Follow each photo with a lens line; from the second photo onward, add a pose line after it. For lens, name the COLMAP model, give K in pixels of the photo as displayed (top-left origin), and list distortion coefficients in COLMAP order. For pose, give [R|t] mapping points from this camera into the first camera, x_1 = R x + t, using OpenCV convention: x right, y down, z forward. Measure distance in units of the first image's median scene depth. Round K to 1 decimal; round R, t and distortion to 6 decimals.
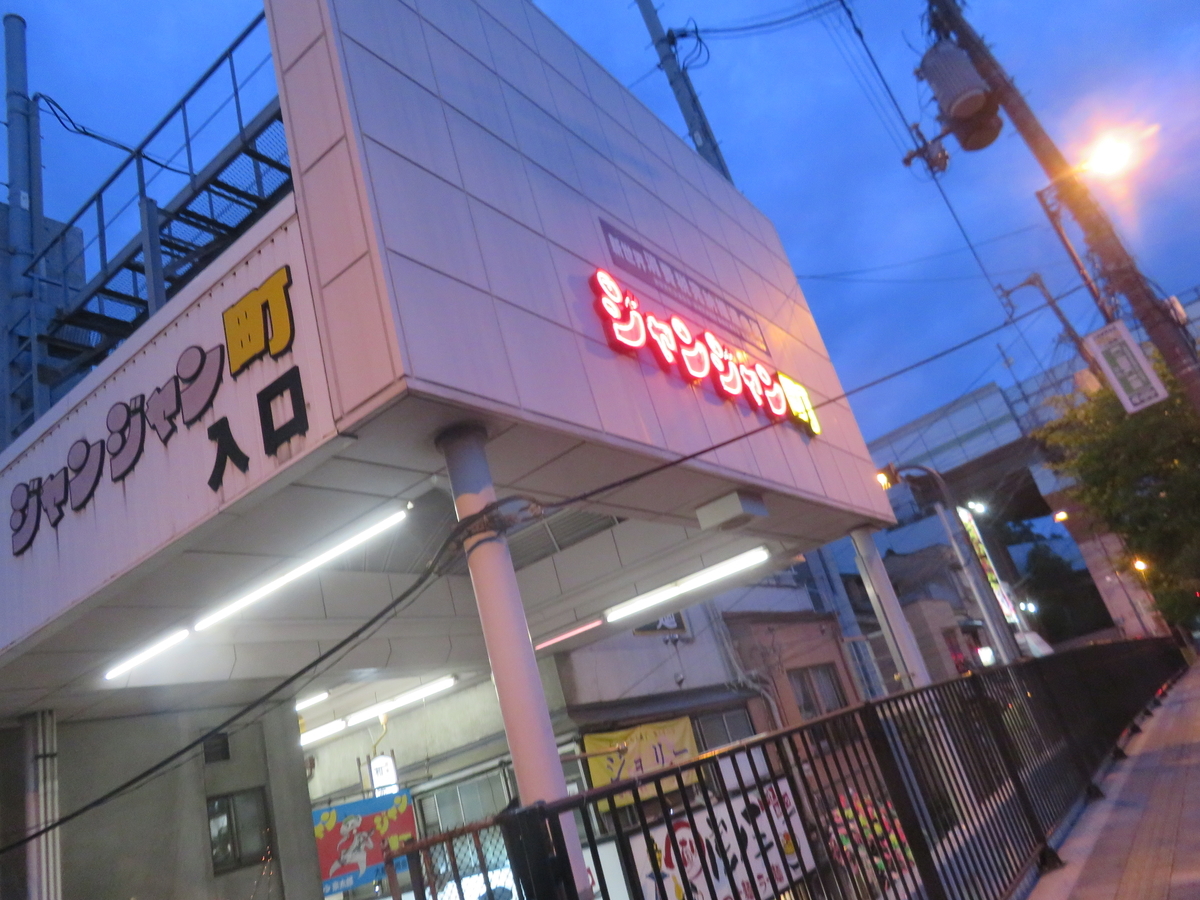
lens RADIAL K [[868.6, 0, 600.0], [0, 868.6, 450.0], [0, 0, 1]] dist [-0.010154, 0.001261]
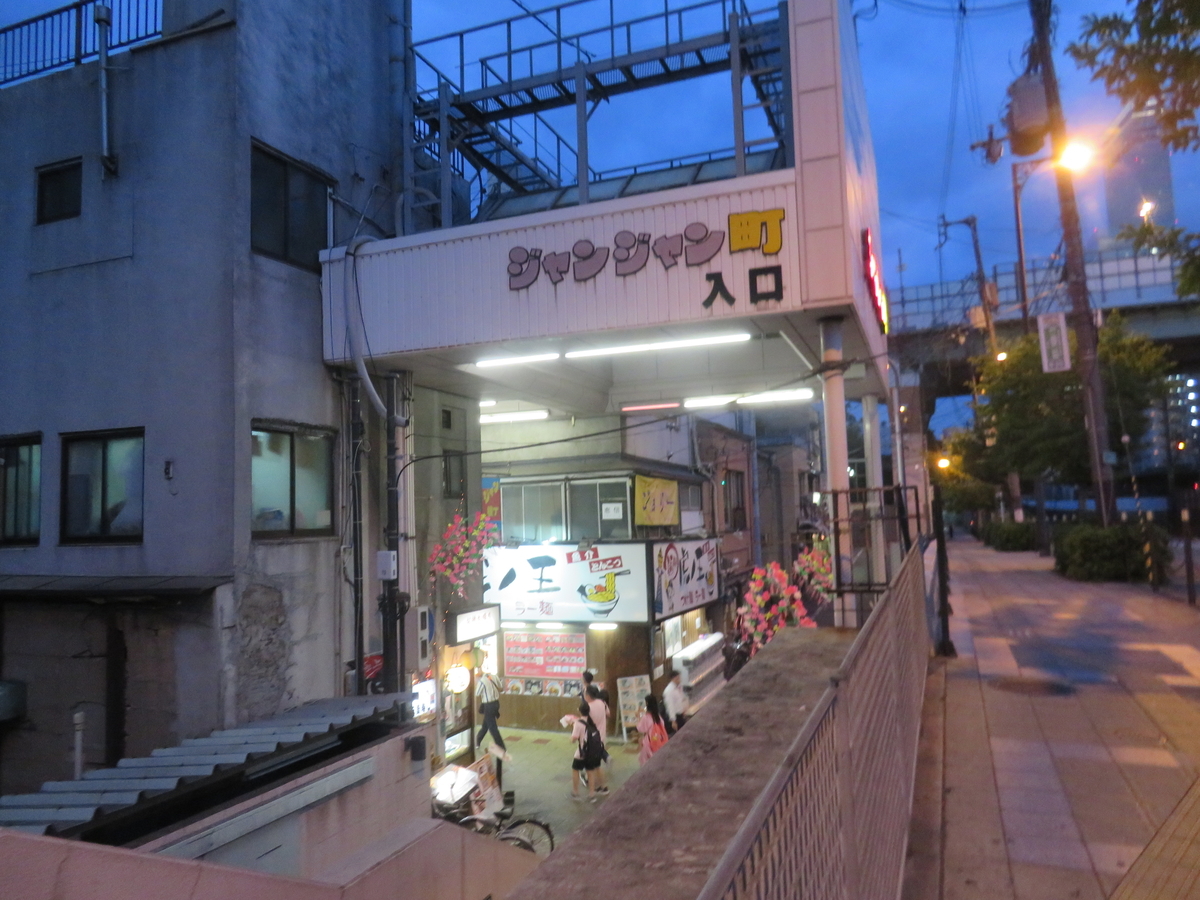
lens RADIAL K [[868.6, 0, 600.0], [0, 868.6, 450.0], [0, 0, 1]] dist [-0.010154, 0.001261]
pose [[0.940204, 0.256703, 0.223874, -0.455634], [-0.304020, 0.928834, 0.211754, 0.001135], [-0.153584, -0.267154, 0.951336, -0.402685]]
